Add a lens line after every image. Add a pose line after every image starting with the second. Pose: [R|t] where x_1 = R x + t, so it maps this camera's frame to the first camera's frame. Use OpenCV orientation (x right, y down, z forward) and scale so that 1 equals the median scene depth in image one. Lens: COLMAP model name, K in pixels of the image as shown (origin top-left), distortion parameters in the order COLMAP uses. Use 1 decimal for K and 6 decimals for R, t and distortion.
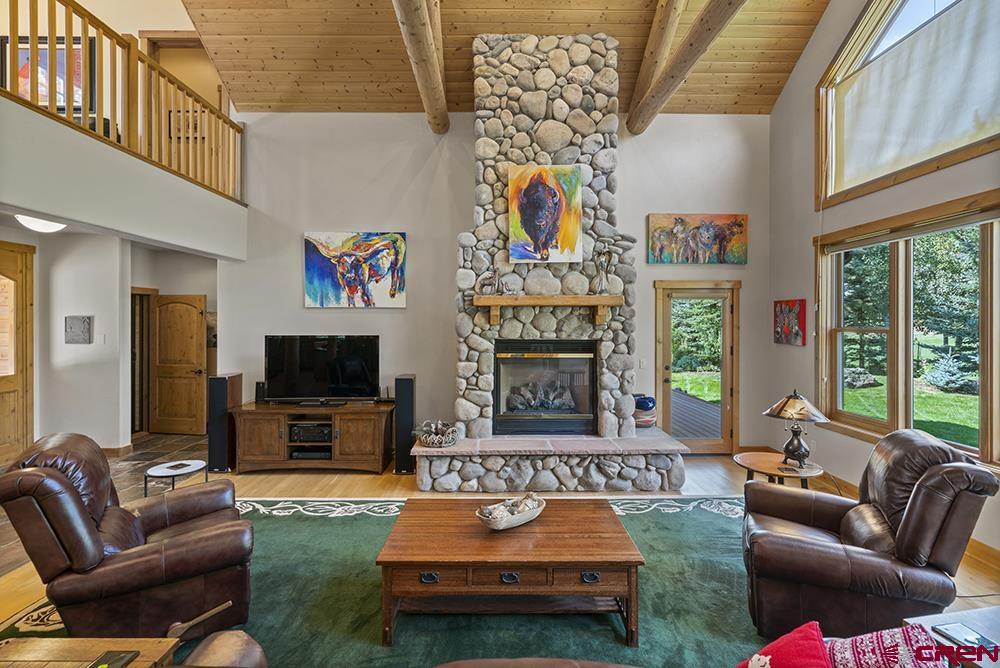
lens RADIAL K [[455.4, 0, 499.5], [0, 455.4, 322.1], [0, 0, 1]] dist [-0.004601, 0.002955]
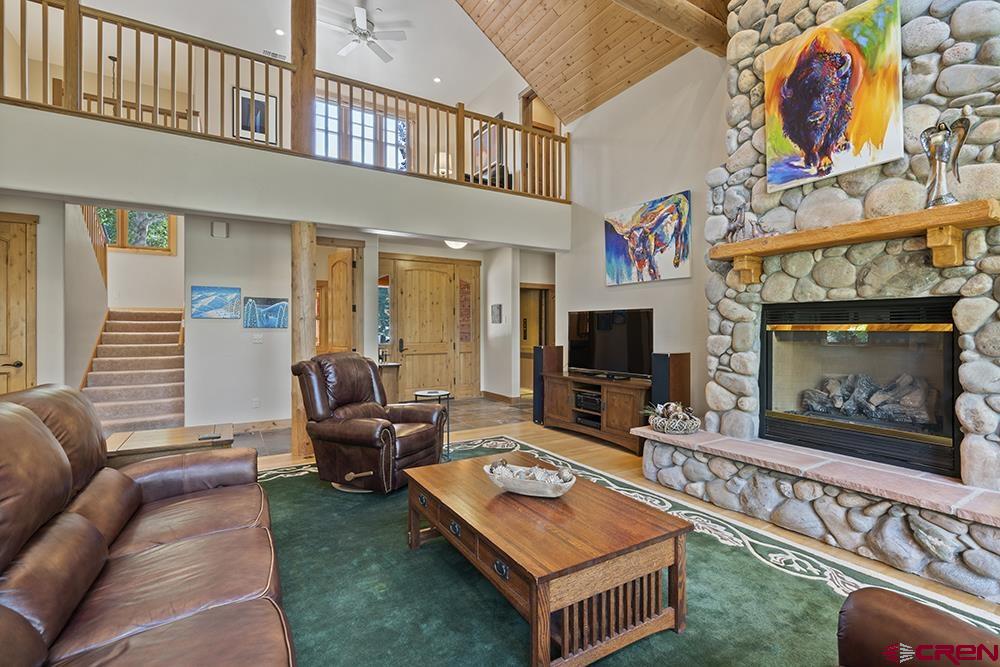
lens RADIAL K [[455.4, 0, 502.1], [0, 455.4, 328.0], [0, 0, 1]] dist [-0.004601, 0.002955]
pose [[0.511835, -0.003717, -0.859076, 0.403756], [0.000058, 0.999991, -0.004293, 0.078845], [0.859084, 0.002147, 0.511830, 0.290122]]
